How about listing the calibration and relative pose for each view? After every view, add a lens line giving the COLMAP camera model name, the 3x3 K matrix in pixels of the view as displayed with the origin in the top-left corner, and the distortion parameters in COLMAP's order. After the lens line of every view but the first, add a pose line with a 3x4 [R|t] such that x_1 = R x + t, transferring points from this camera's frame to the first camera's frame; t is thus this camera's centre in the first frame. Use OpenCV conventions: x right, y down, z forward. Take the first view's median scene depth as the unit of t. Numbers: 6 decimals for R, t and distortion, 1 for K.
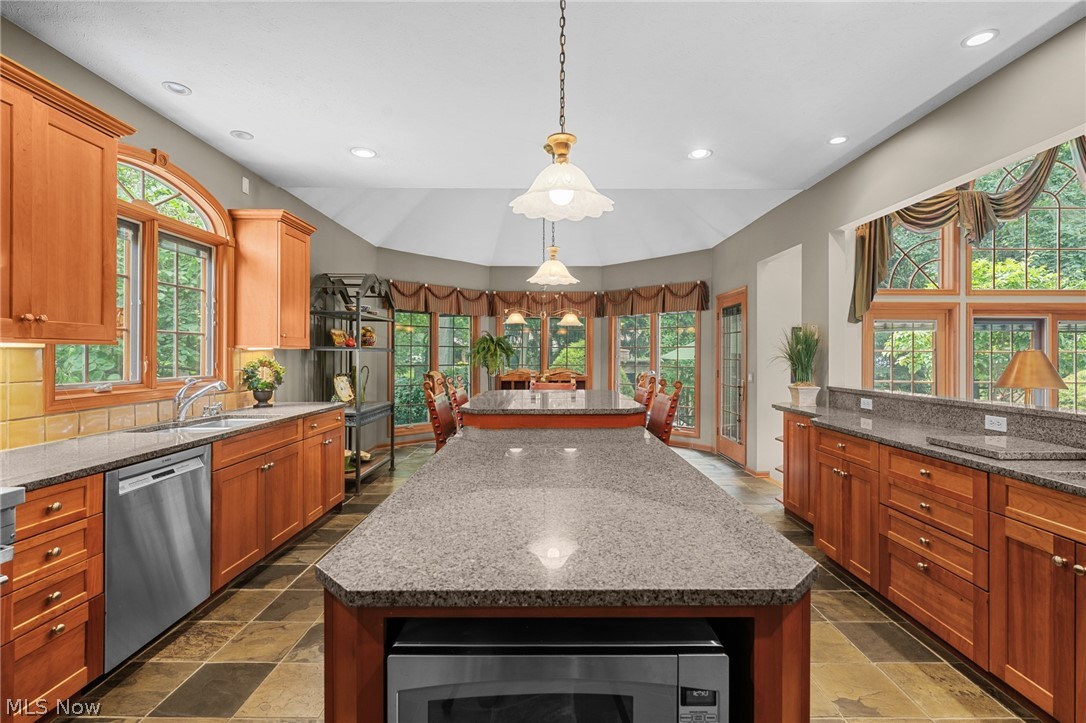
lens RADIAL K [[490.9, 0, 545.2], [0, 490.9, 355.9], [0, 0, 1]] dist [0.000068, -0.000287]
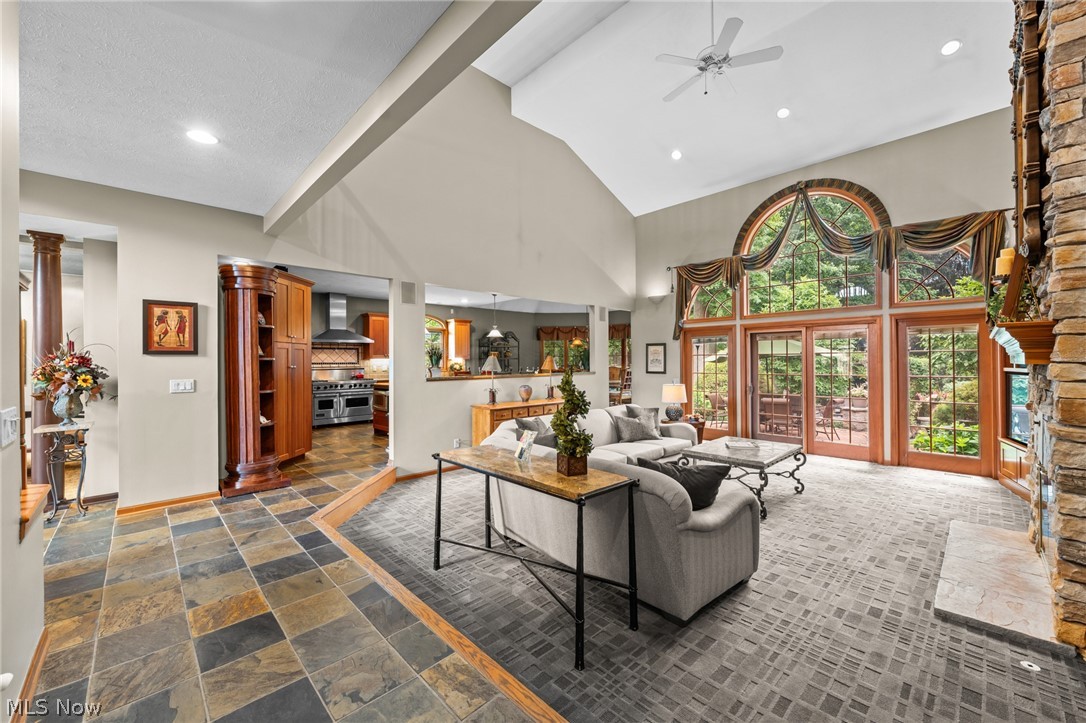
lens RADIAL K [[426.9, 0, 545.0], [0, 426.9, 359.6], [0, 0, 1]] dist [-0.000642, -0.000210]
pose [[0.692400, -0.012683, -0.721402, 1.902432], [0.008540, 0.999920, -0.009382, 0.019684], [0.721463, 0.000335, 0.692453, -0.567391]]
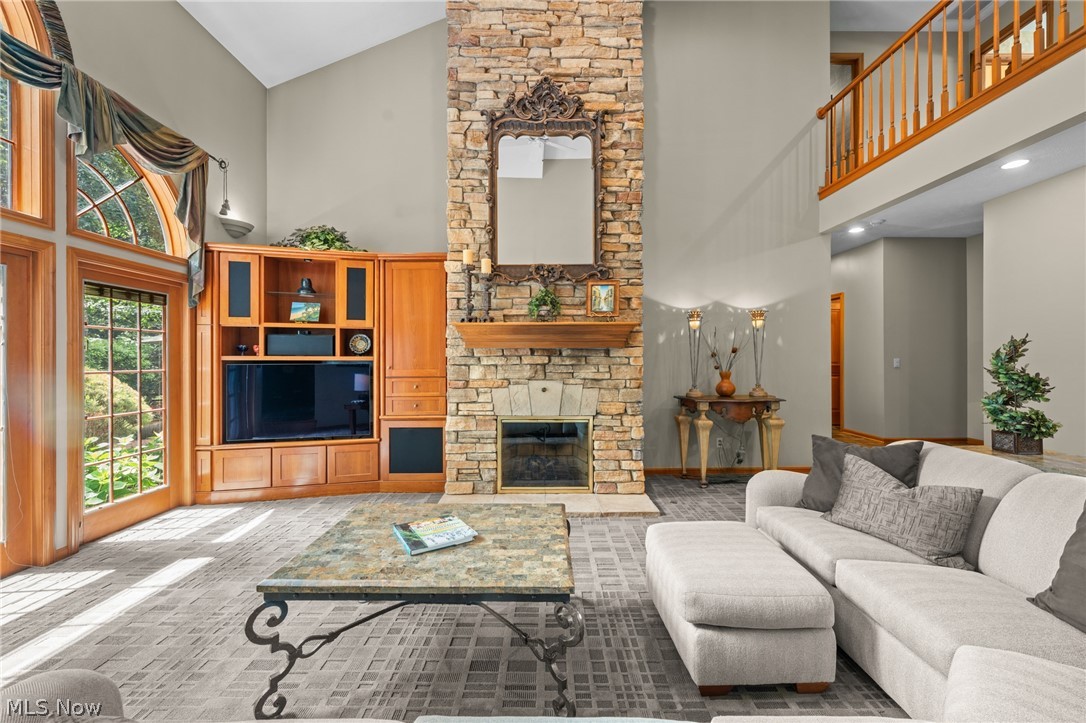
lens RADIAL K [[419.5, 0, 545.8], [0, 419.5, 358.0], [0, 0, 1]] dist [-0.001231, -0.000450]
pose [[-0.000219, -0.001944, 0.999998, 0.944873], [0.002617, 0.999995, 0.001945, 0.048470], [-0.999997, 0.002617, -0.000214, 0.520439]]
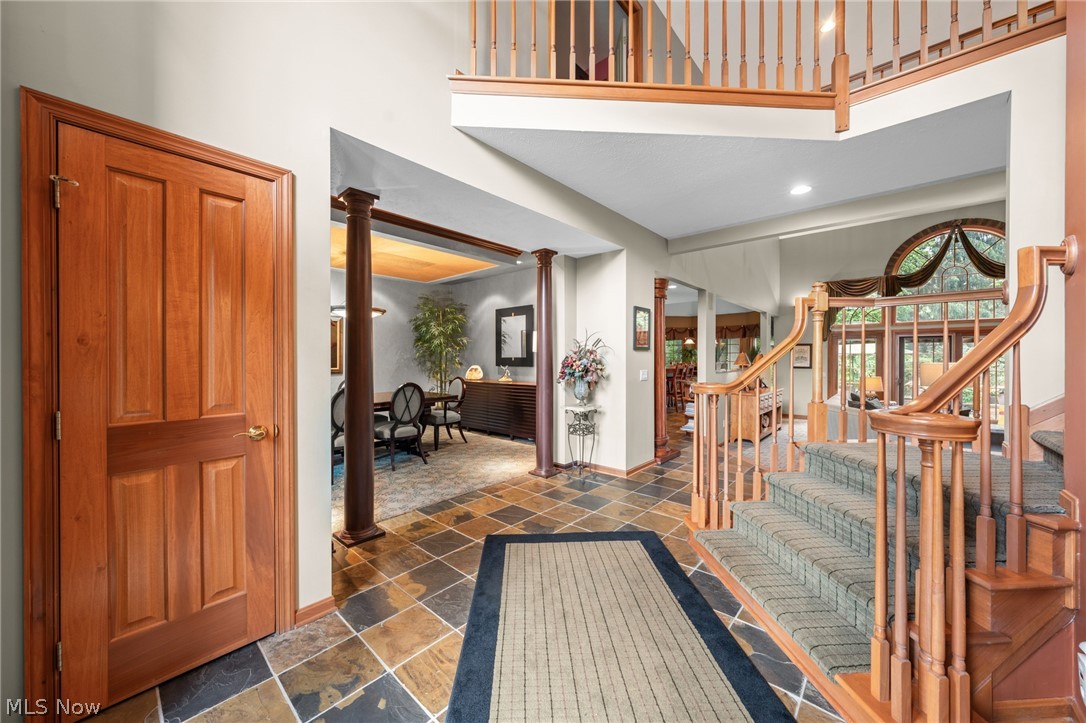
lens RADIAL K [[389.1, 0, 547.5], [0, 389.1, 360.9], [0, 0, 1]] dist [-0.002271, -0.000188]
pose [[0.749702, 0.002863, -0.661769, 1.147467], [0.000488, 0.999988, 0.004879, 0.017210], [0.661775, -0.003981, 0.749692, -1.518938]]
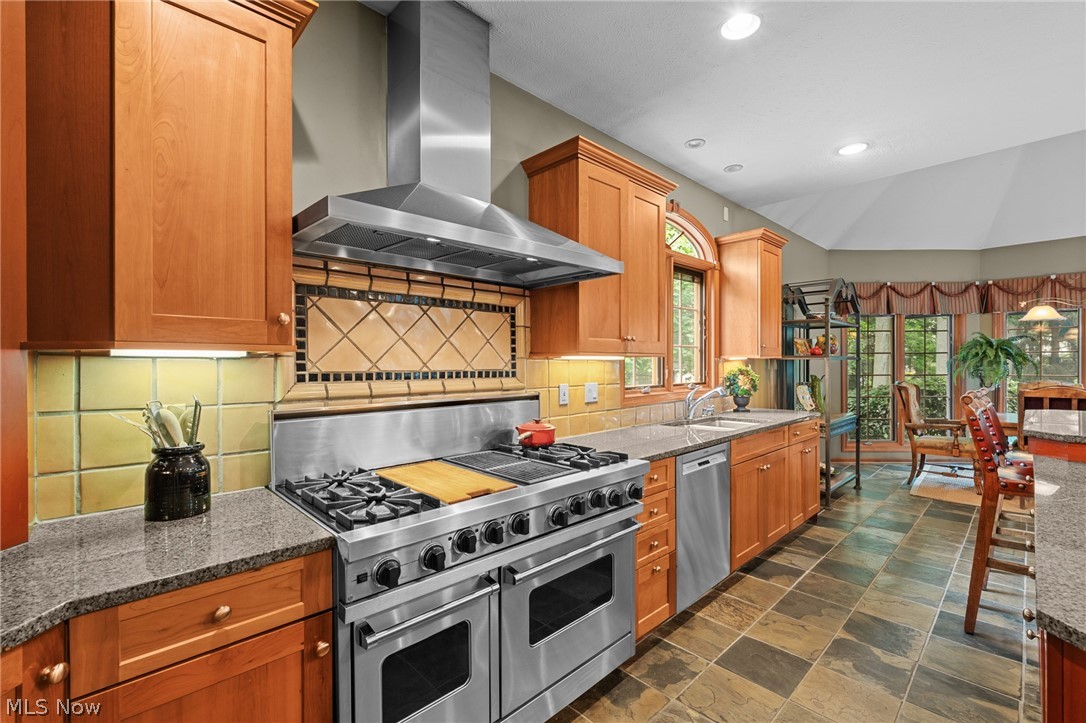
lens RADIAL K [[470.2, 0, 546.6], [0, 470.2, 364.9], [0, 0, 1]] dist [-0.000639, -0.000156]
pose [[0.696275, -0.005102, -0.717757, -0.119376], [0.004844, 0.999985, -0.002409, -0.000070], [0.717759, -0.001799, 0.696290, -0.046163]]
